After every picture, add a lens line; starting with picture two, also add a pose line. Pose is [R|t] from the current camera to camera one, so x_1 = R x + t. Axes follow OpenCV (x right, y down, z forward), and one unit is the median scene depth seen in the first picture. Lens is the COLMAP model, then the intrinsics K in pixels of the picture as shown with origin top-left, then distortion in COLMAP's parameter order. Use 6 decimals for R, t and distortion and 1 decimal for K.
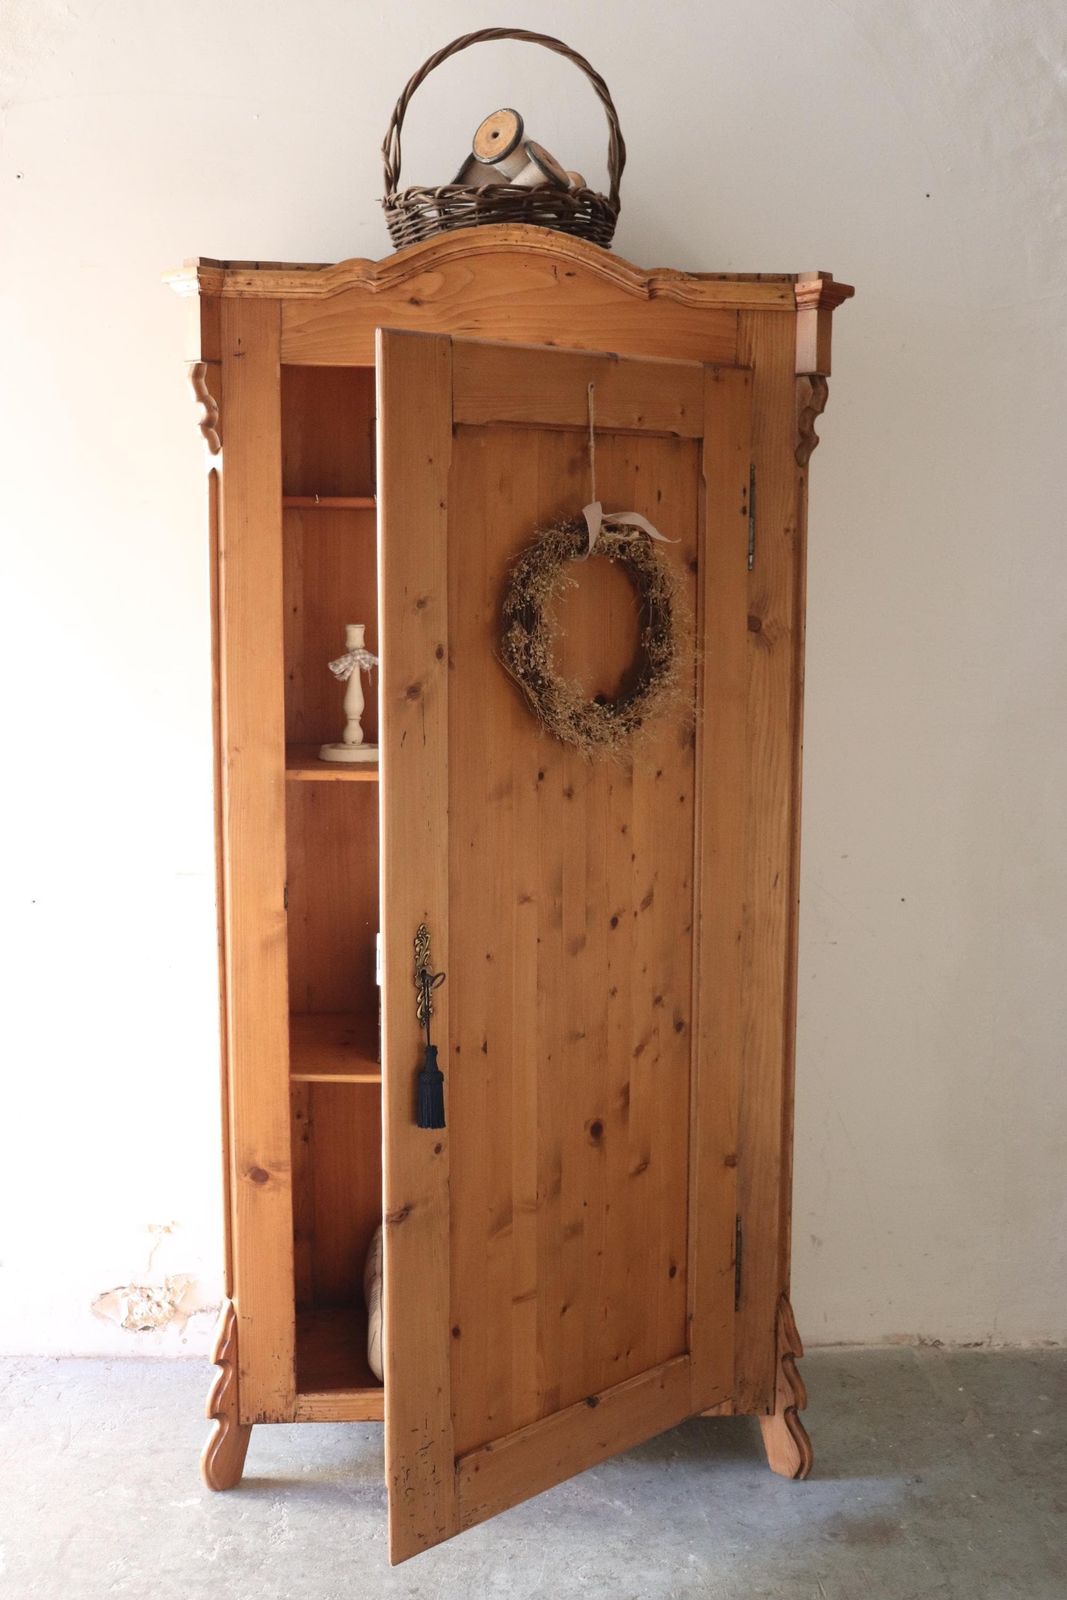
lens RADIAL K [[1839.4, 0, 513.5], [0, 1839.4, 790.2], [0, 0, 1]] dist [-0.070931, 0.256280]
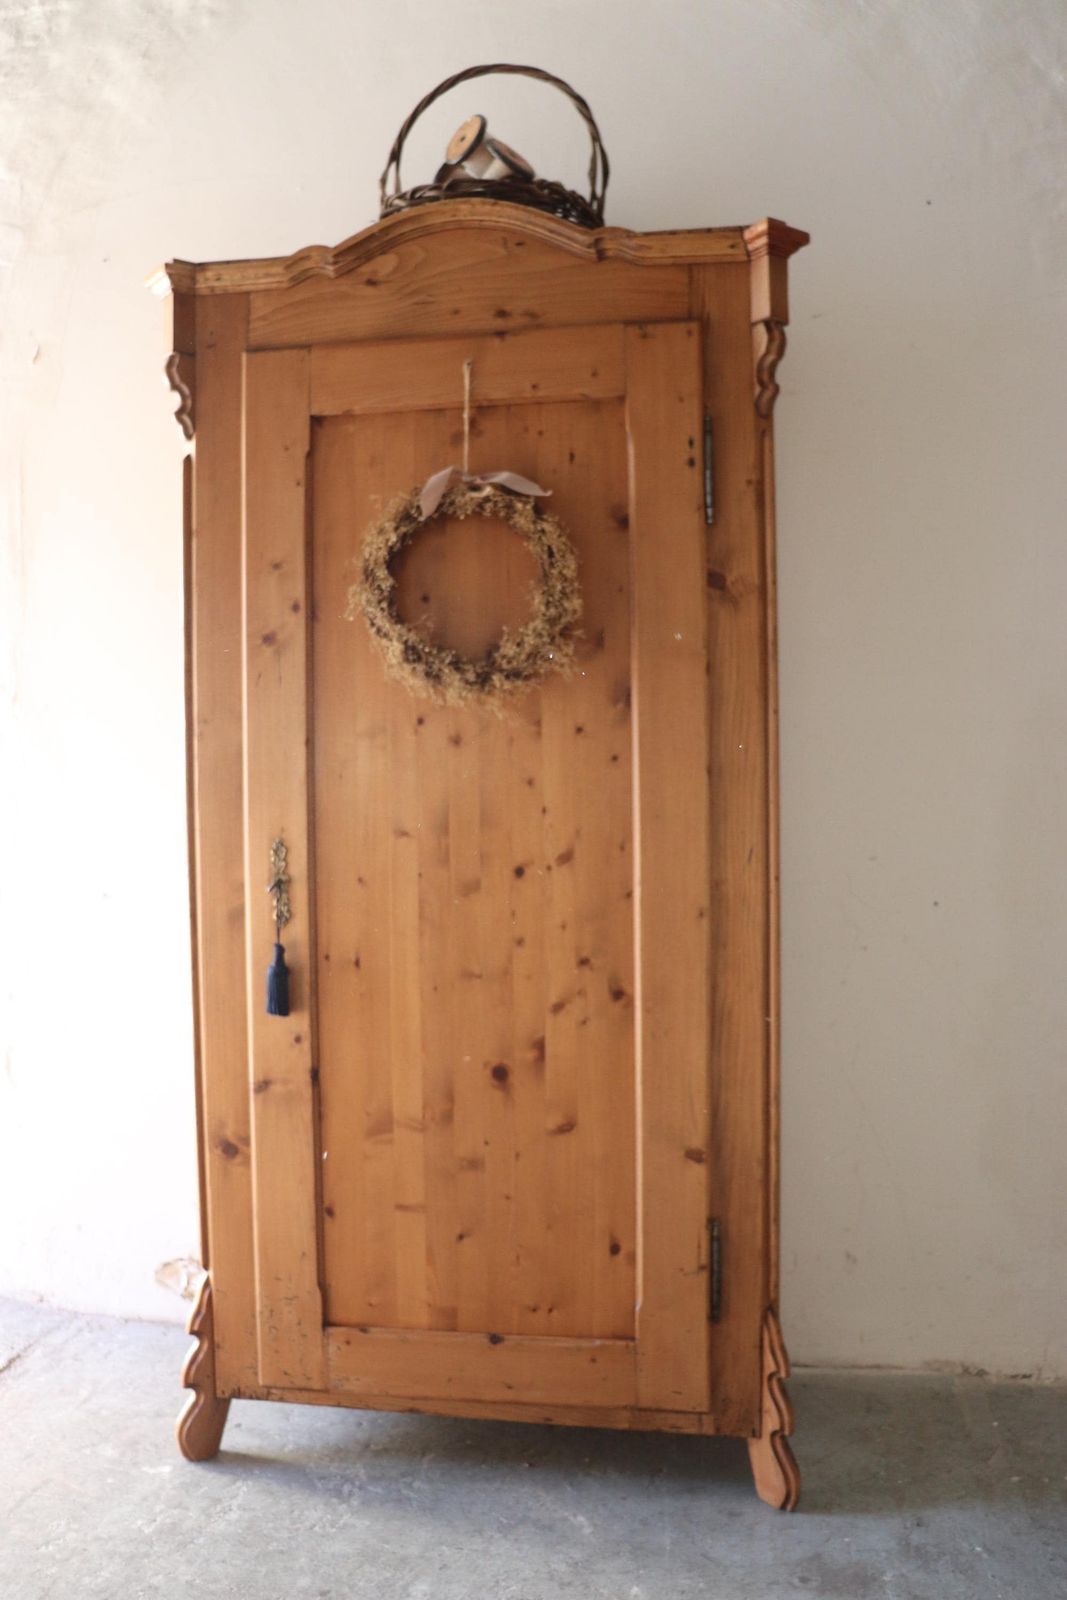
lens RADIAL K [[1362.1, 0, 513.4], [0, 1362.1, 788.5], [0, 0, 1]] dist [-0.170931, 0.170584]
pose [[0.976260, -0.009161, -0.216407, 0.178263], [-0.013217, 0.994724, -0.101735, 0.088667], [0.216198, 0.102180, 0.970988, 0.311030]]
